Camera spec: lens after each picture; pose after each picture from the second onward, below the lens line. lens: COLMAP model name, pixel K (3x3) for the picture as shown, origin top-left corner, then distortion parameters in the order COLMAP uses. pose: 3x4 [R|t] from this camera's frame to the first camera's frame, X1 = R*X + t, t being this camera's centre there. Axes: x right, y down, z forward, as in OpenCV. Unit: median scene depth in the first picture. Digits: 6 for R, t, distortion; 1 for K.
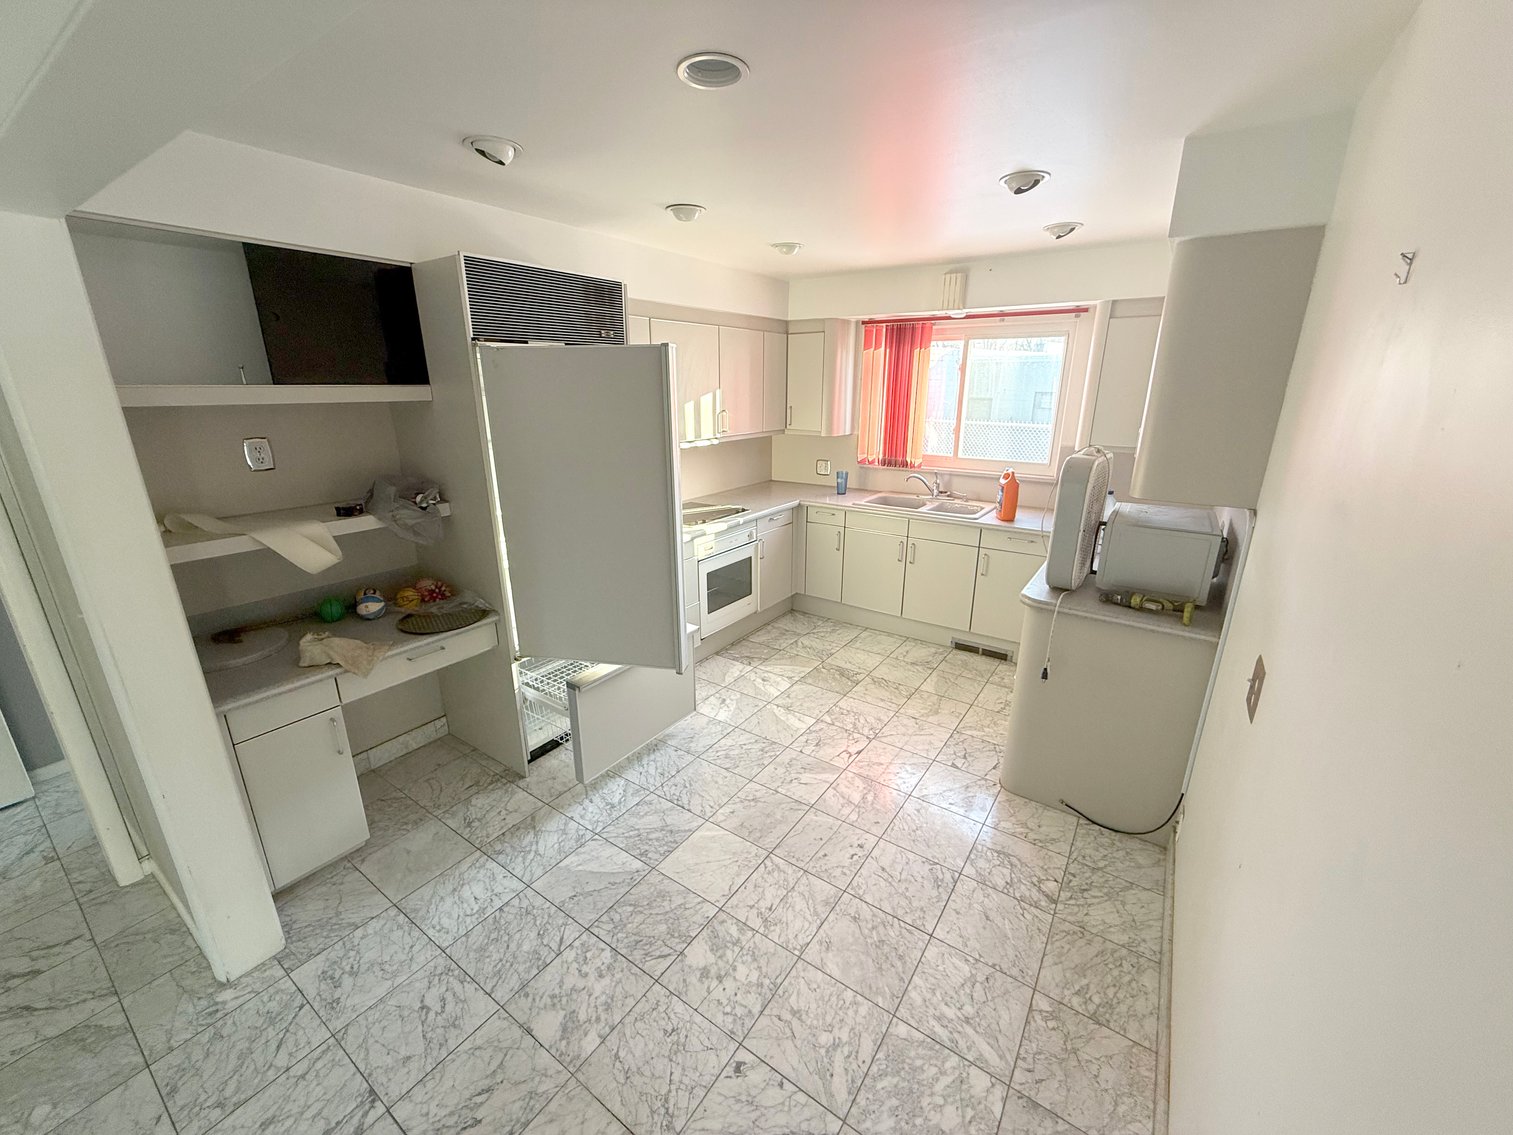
lens RADIAL K [[602.6, 0, 760.6], [0, 602.6, 563.2], [0, 0, 1]] dist [-0.002990, 0.000409]
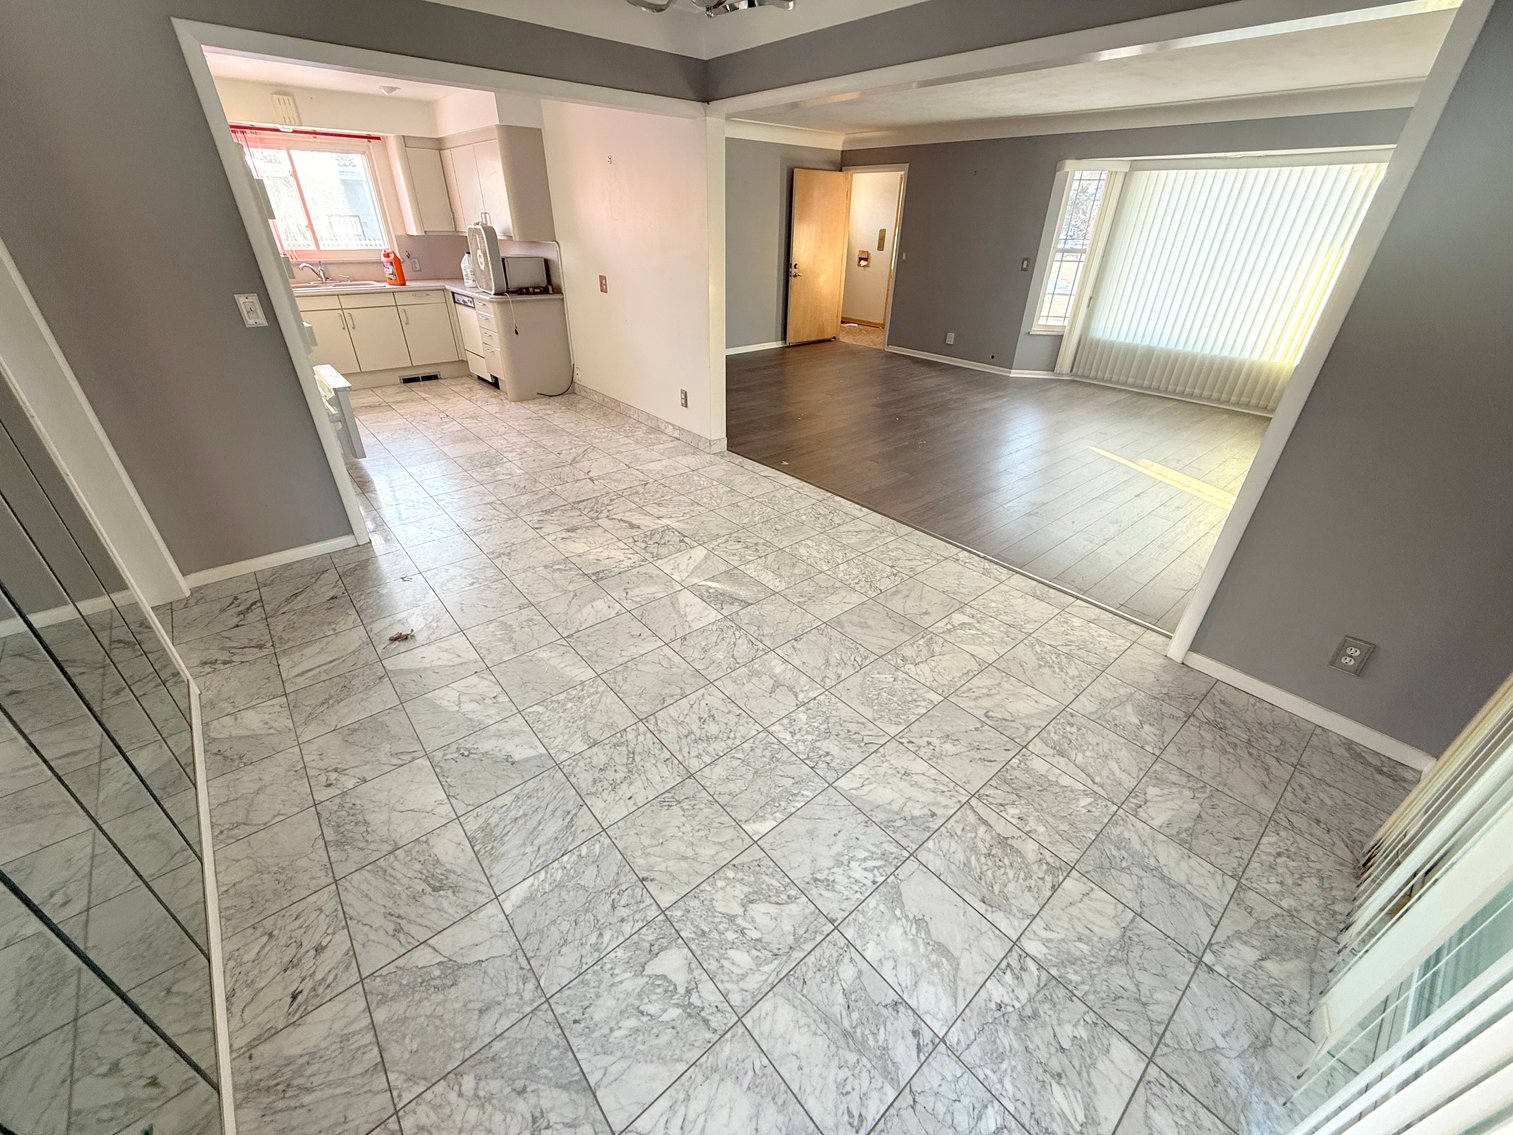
lens RADIAL K [[602.6, 0, 748.9], [0, 602.6, 564.2], [0, 0, 1]] dist [-0.002990, 0.000409]
pose [[0.263673, -0.476030, 0.838971, -1.669968], [0.256313, 0.873058, 0.414817, 0.234856], [-0.929936, 0.105663, 0.352214, -0.539387]]
